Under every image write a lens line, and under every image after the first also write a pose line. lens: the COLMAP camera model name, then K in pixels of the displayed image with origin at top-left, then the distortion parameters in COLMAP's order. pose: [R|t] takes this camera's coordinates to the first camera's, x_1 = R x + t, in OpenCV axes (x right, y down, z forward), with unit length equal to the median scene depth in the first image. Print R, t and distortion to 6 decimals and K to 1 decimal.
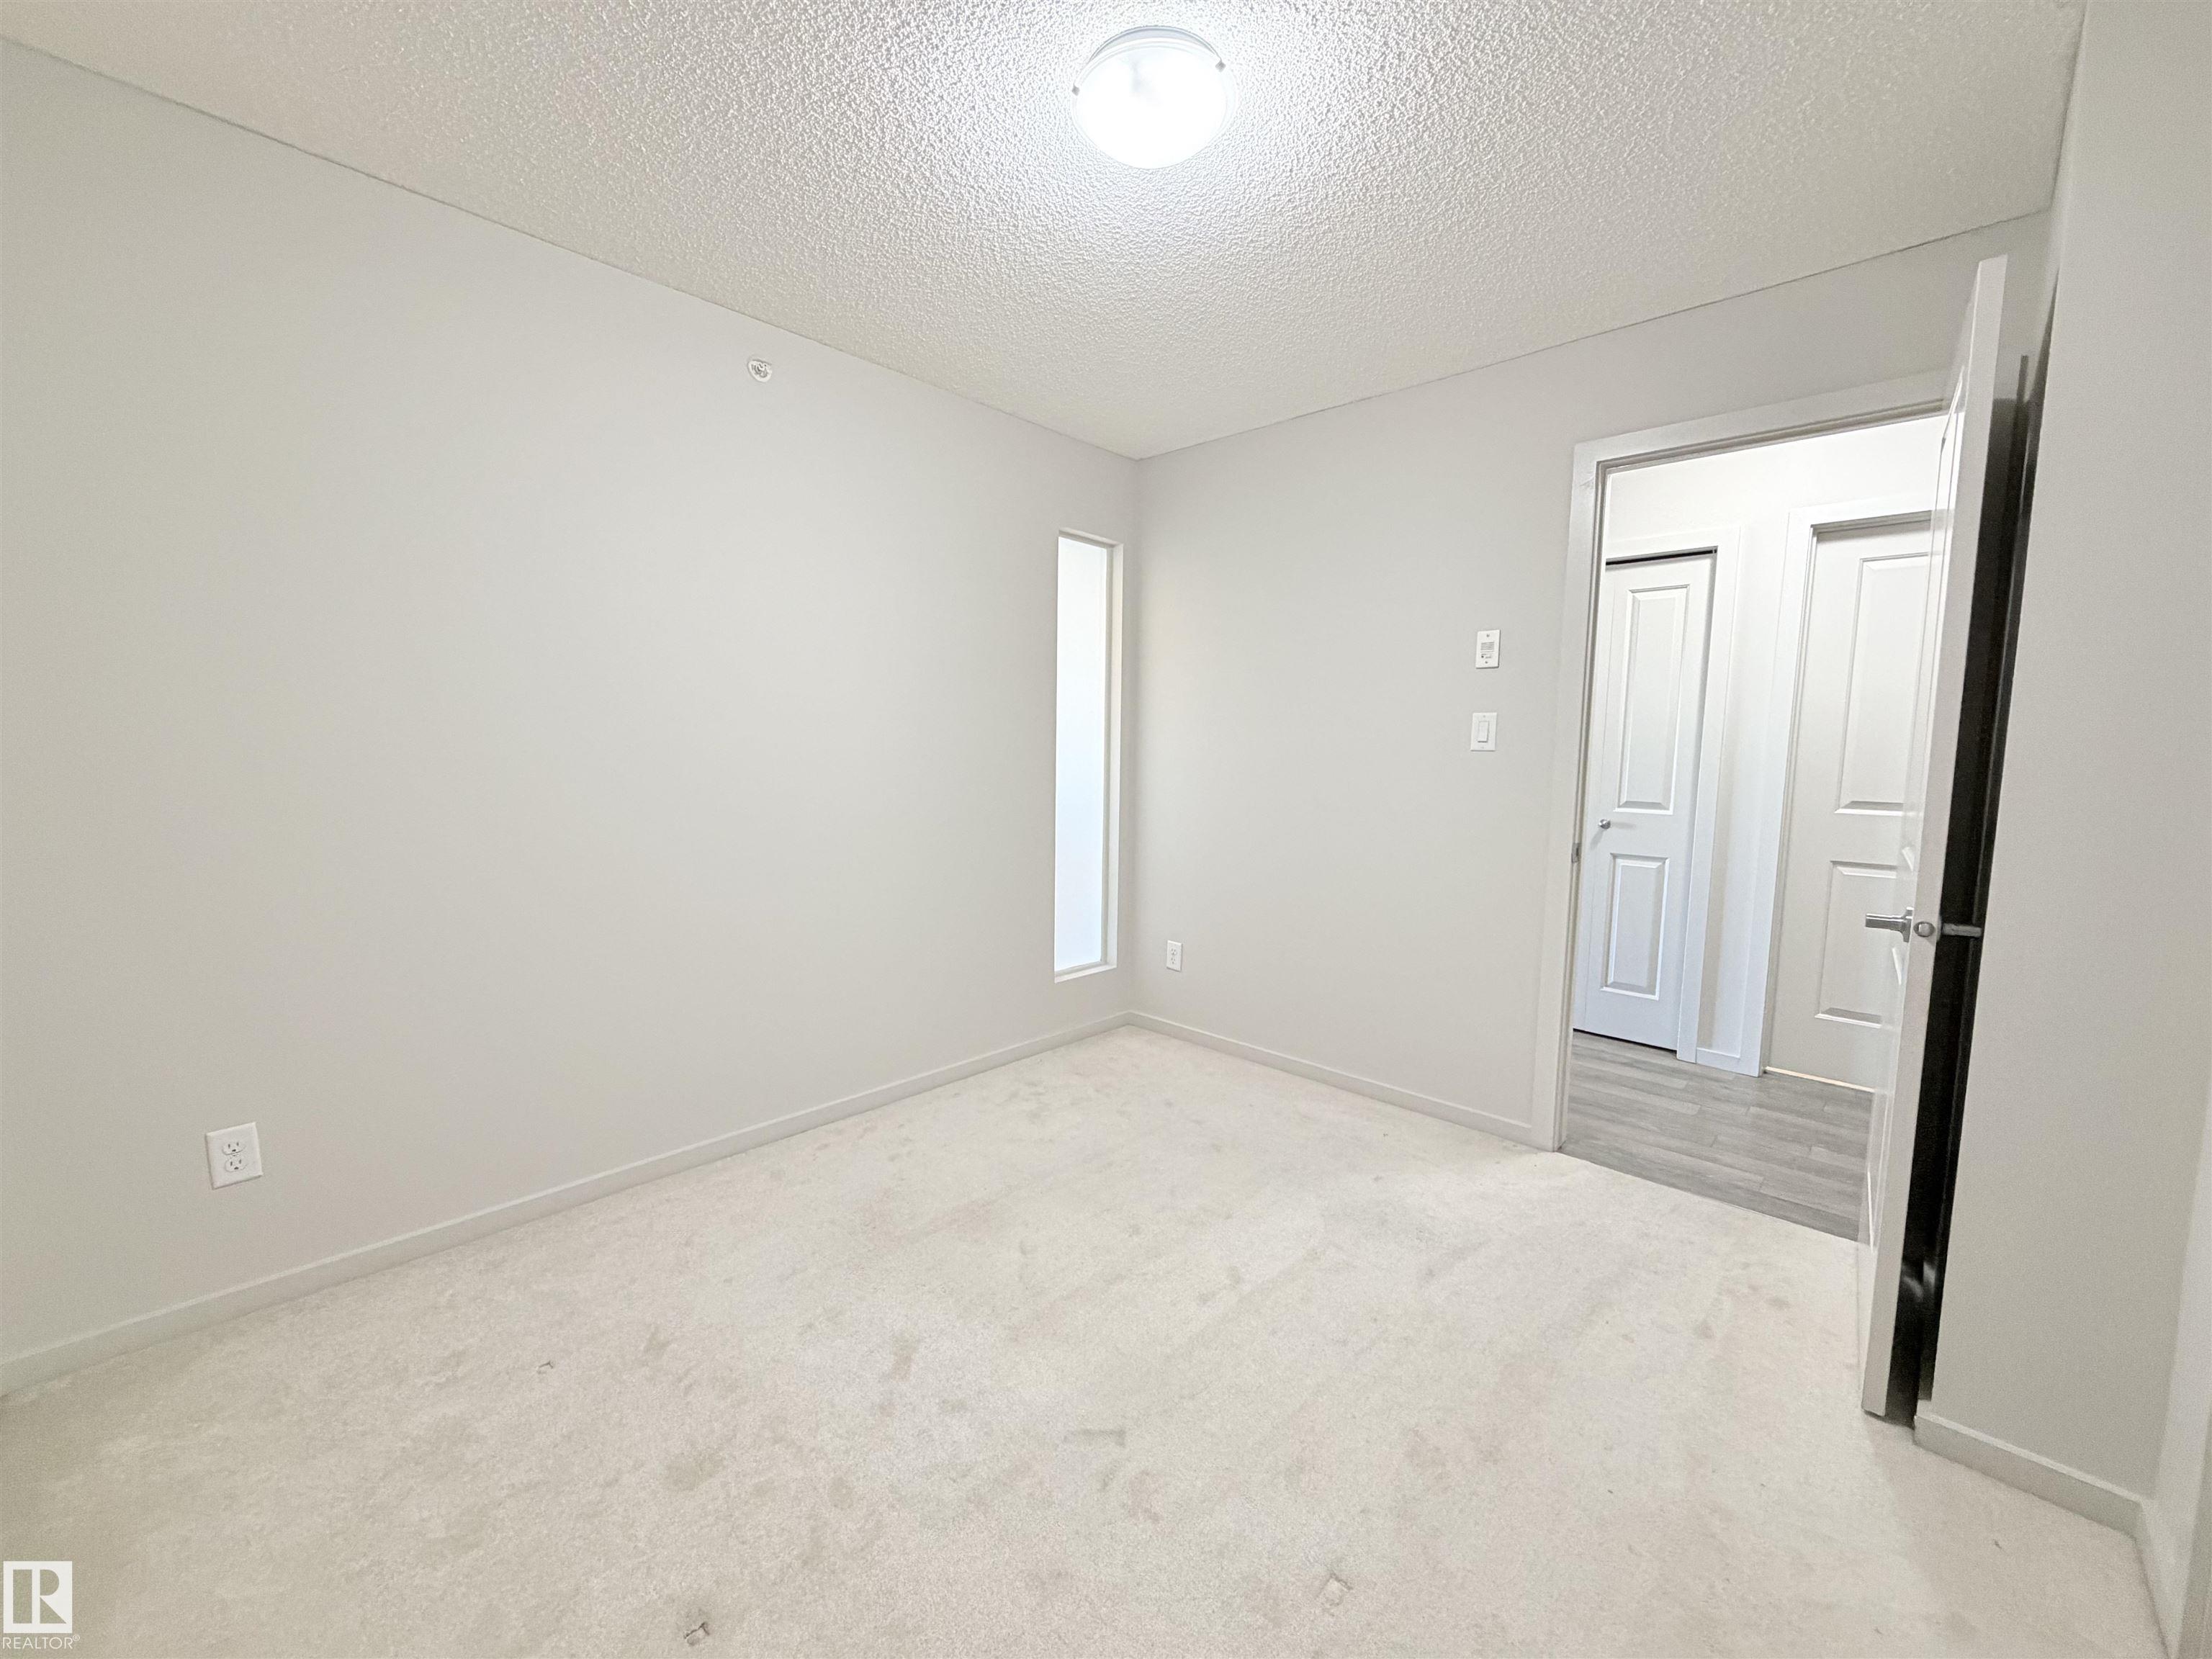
lens RADIAL K [[886.8, 0, 1100.4], [0, 886.8, 830.9], [0, 0, 1]] dist [0.000502, -0.000042]
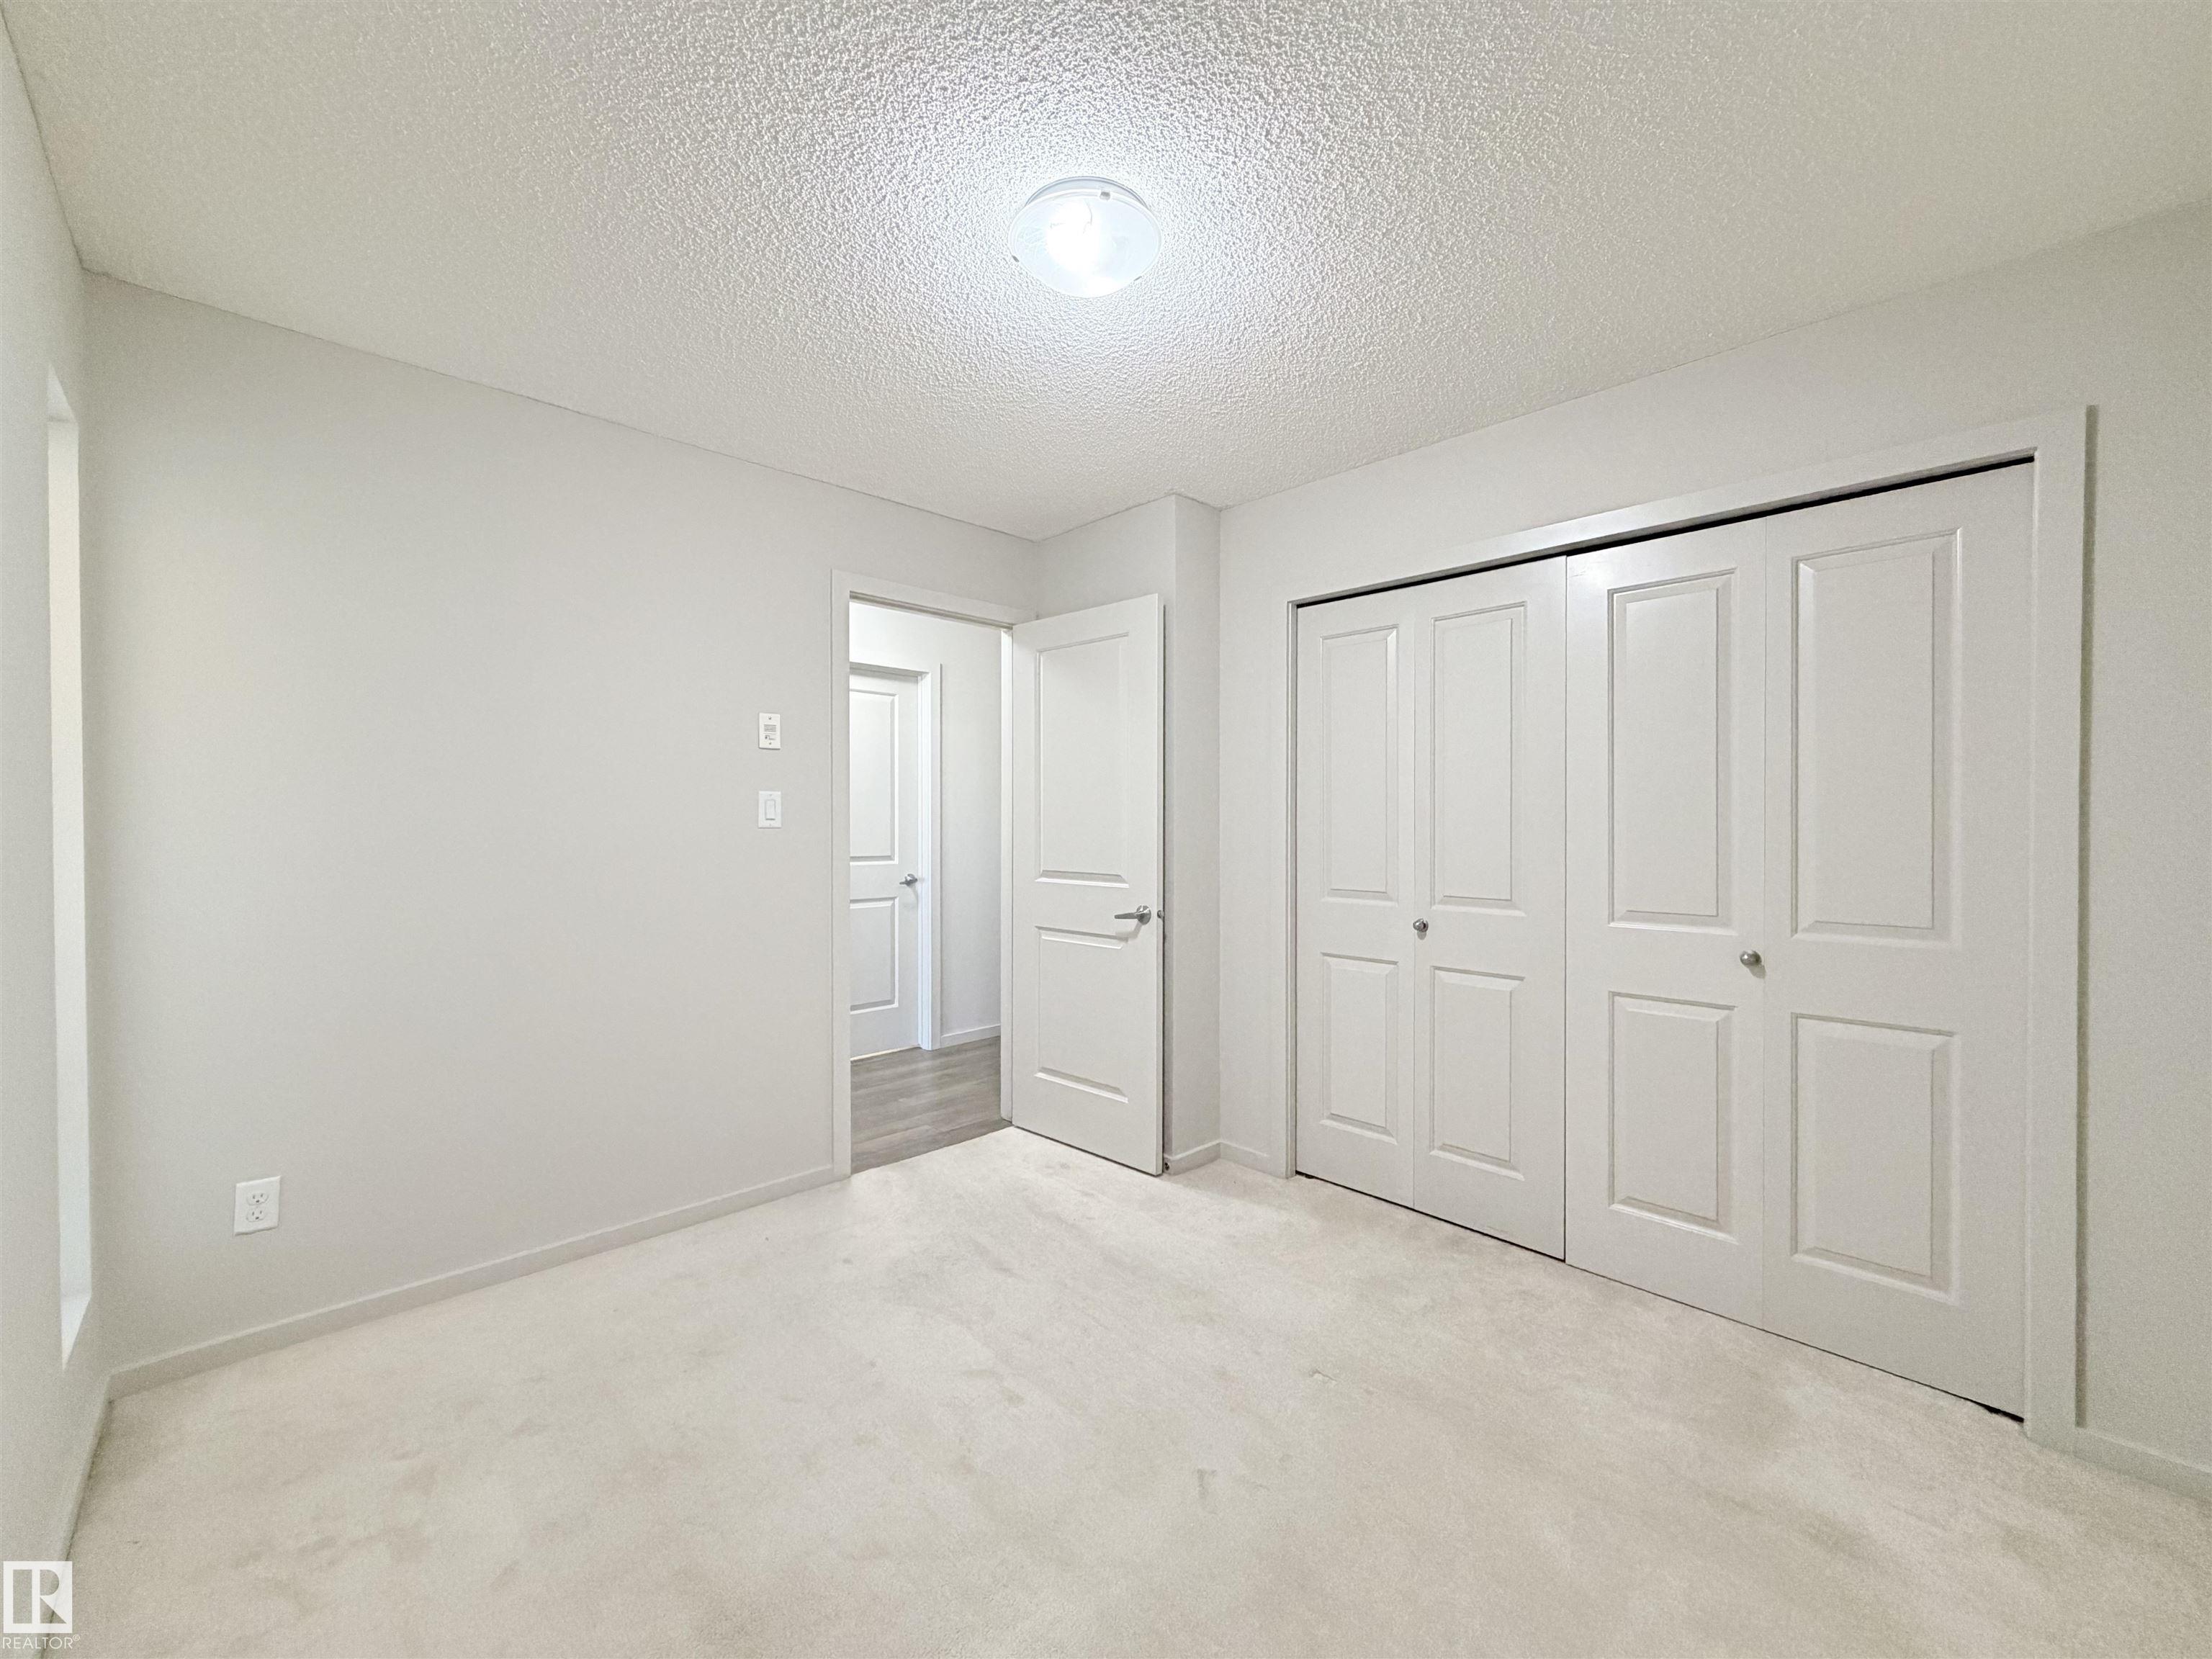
lens RADIAL K [[886.8, 0, 1100.4], [0, 886.8, 830.9], [0, 0, 1]] dist [0.000502, -0.000042]
pose [[0.053378, -0.026587, 0.998220, -0.590482], [0.097482, 0.995010, 0.021289, -0.072004], [-0.993805, 0.096172, 0.055703, 0.564583]]
